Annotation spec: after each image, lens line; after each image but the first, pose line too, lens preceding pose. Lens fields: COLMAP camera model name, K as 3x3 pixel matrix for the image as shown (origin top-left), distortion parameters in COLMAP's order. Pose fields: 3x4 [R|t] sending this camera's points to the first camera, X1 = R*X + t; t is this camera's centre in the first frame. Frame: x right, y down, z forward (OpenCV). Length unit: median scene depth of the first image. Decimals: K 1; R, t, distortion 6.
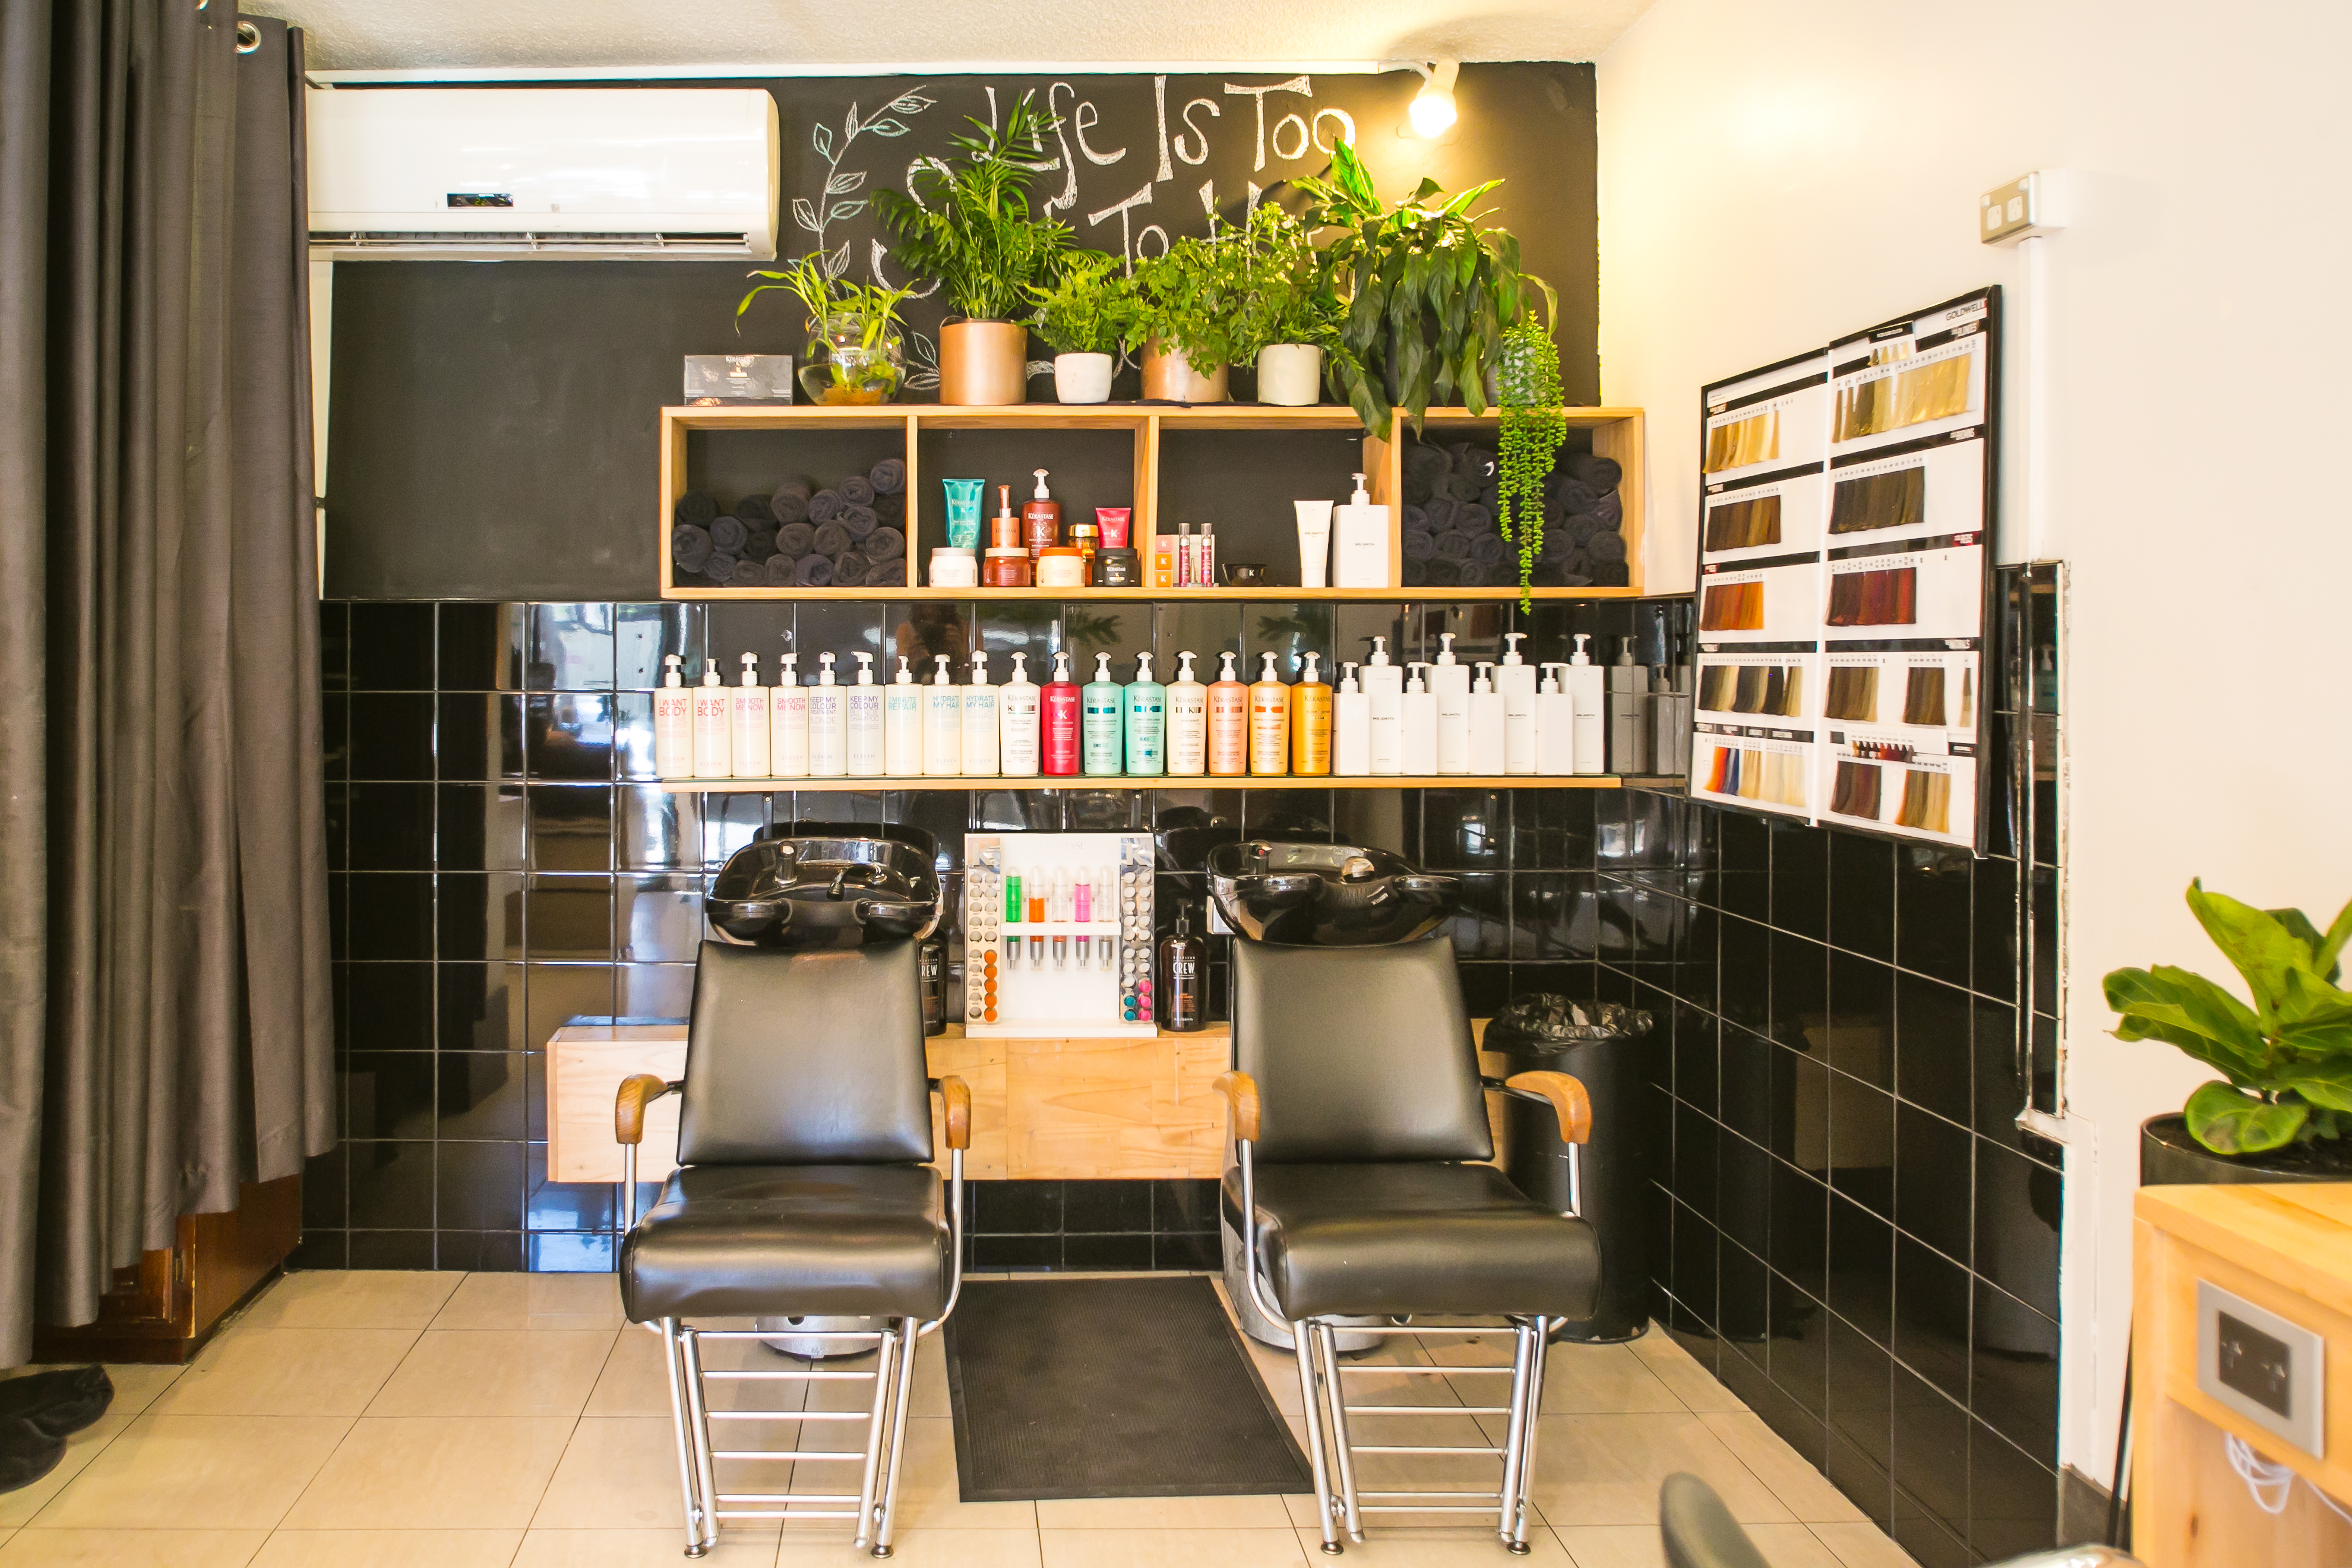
lens RADIAL K [[1261.3, 0, 1176.5], [0, 1261.3, 650.4], [0, 0, 1]] dist [-0.030610, -0.000467]
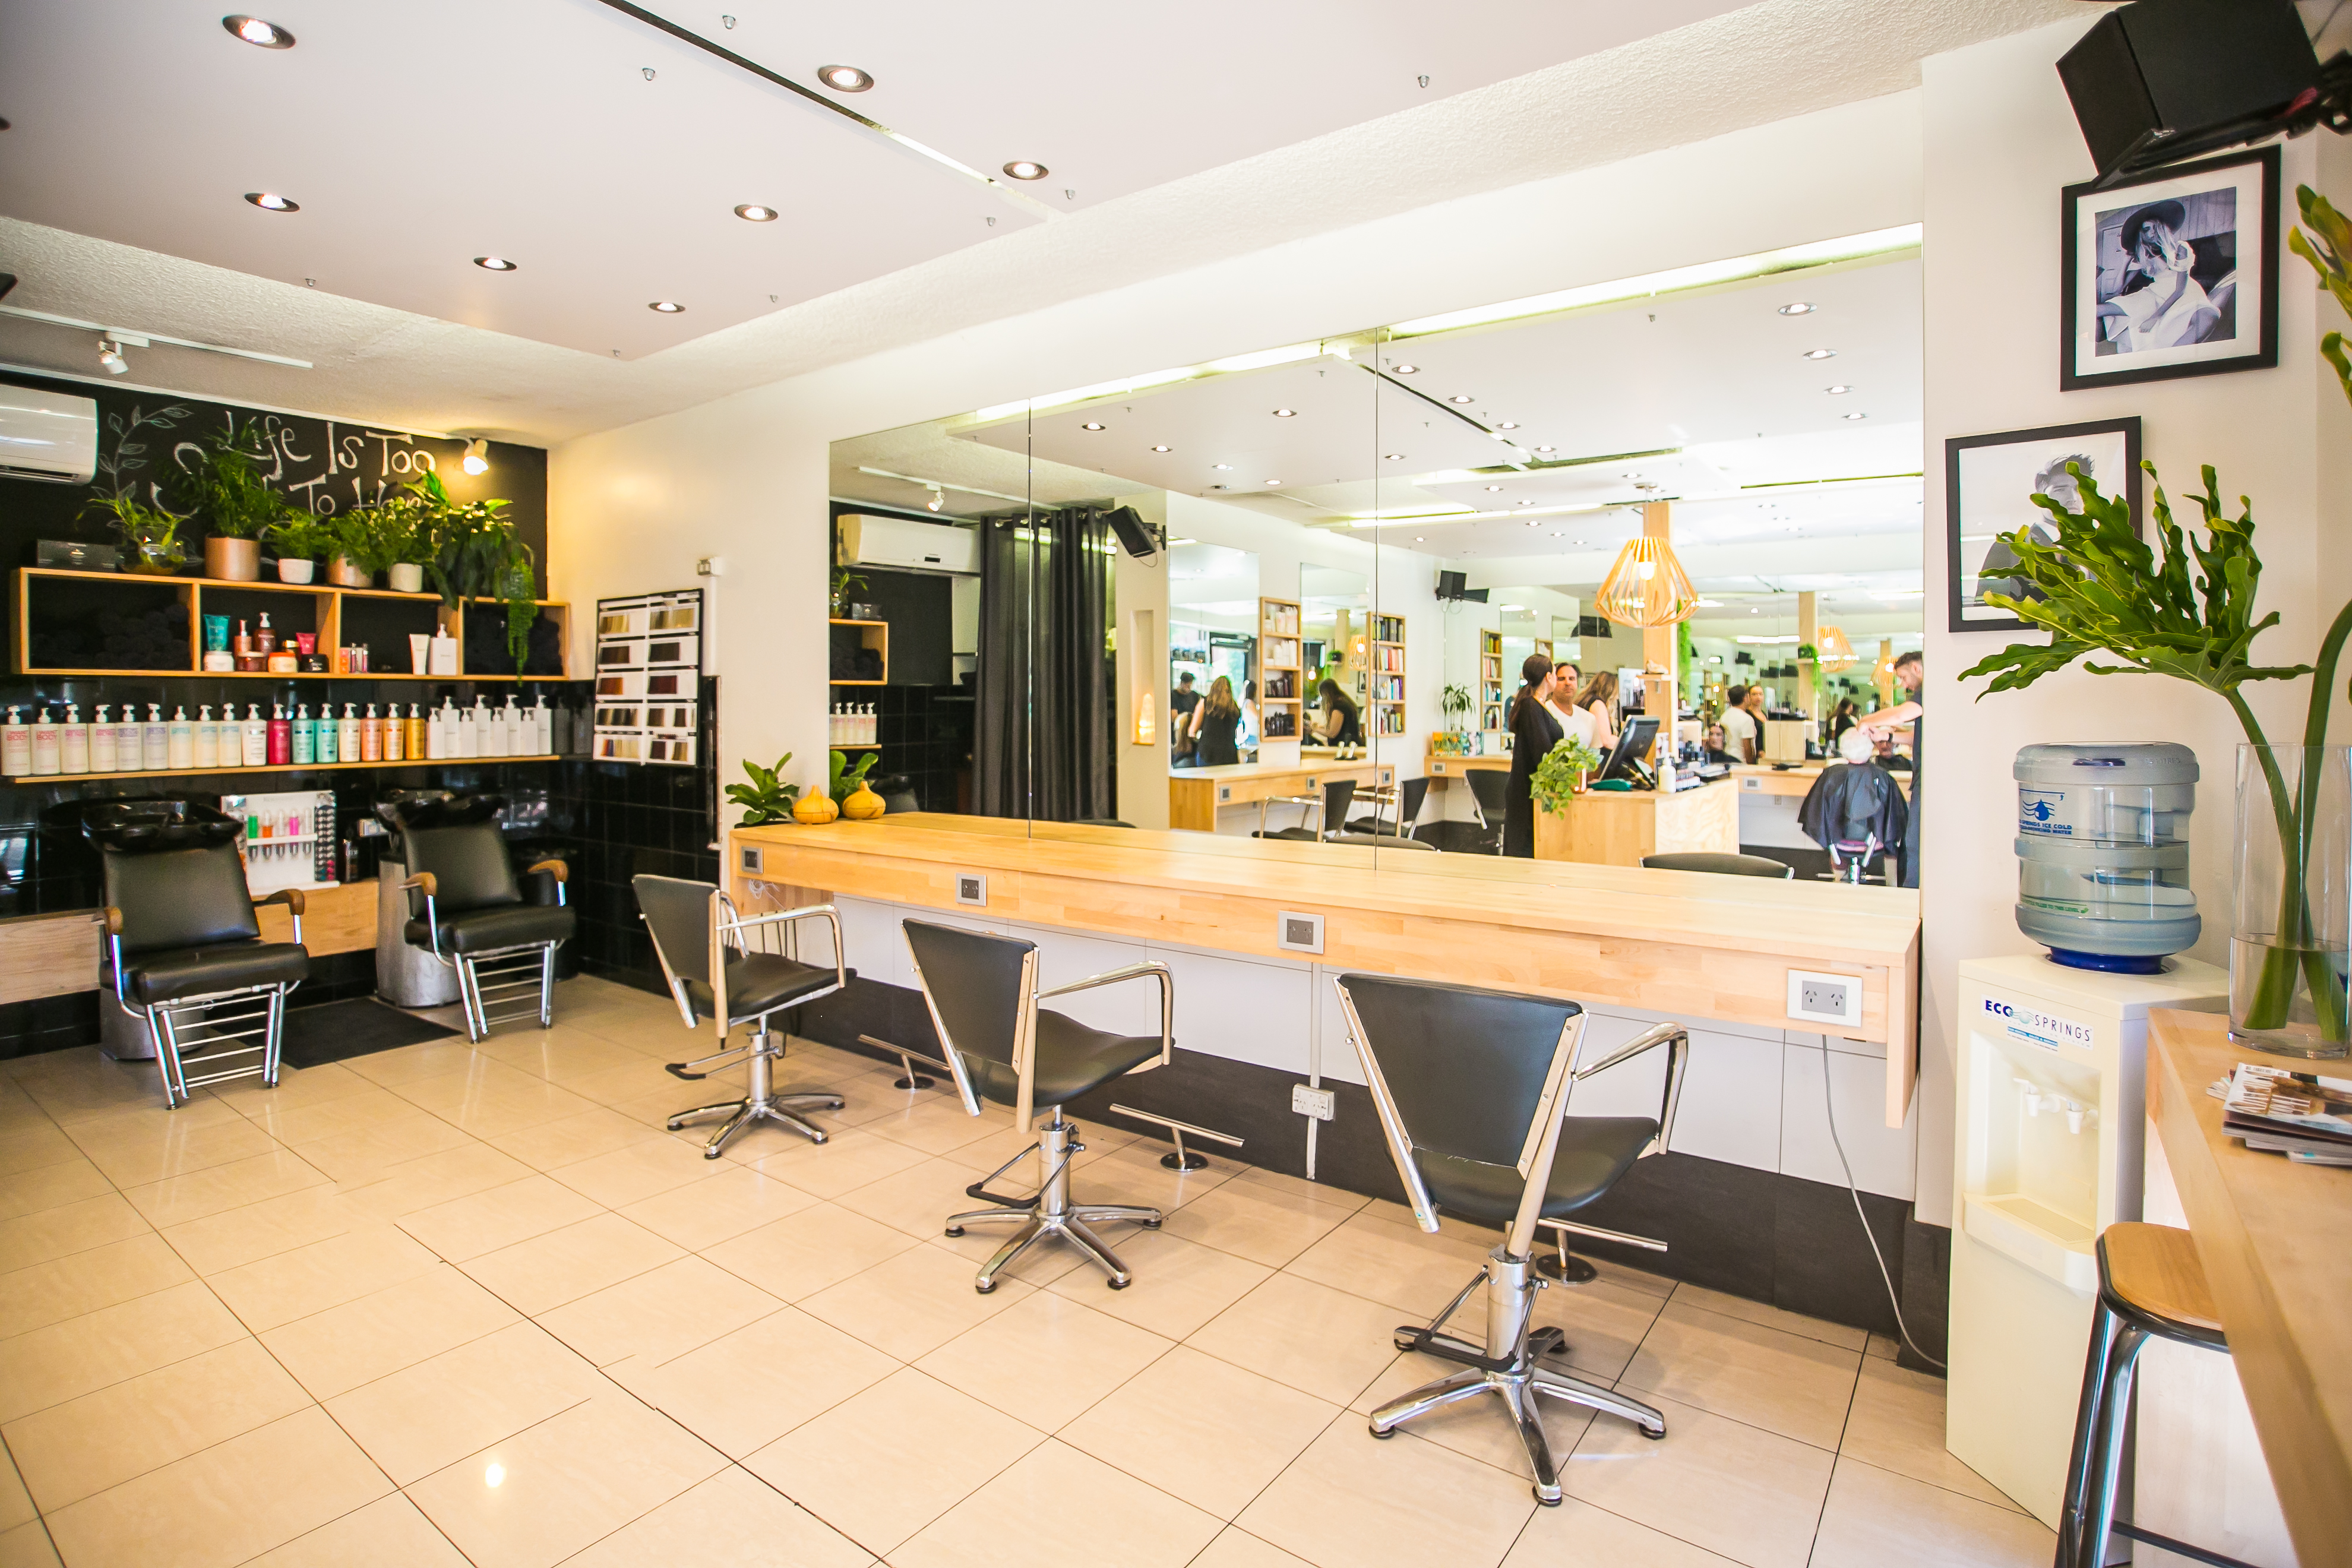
lens RADIAL K [[1169.4, 0, 1174.3], [0, 1169.4, 701.9], [0, 0, 1]] dist [-0.000032, 0.000676]
pose [[0.586951, -0.001996, 0.809620, -0.780991], [-0.002970, 0.999985, 0.004619, -0.014663], [-0.809617, -0.005116, 0.586936, -1.287448]]
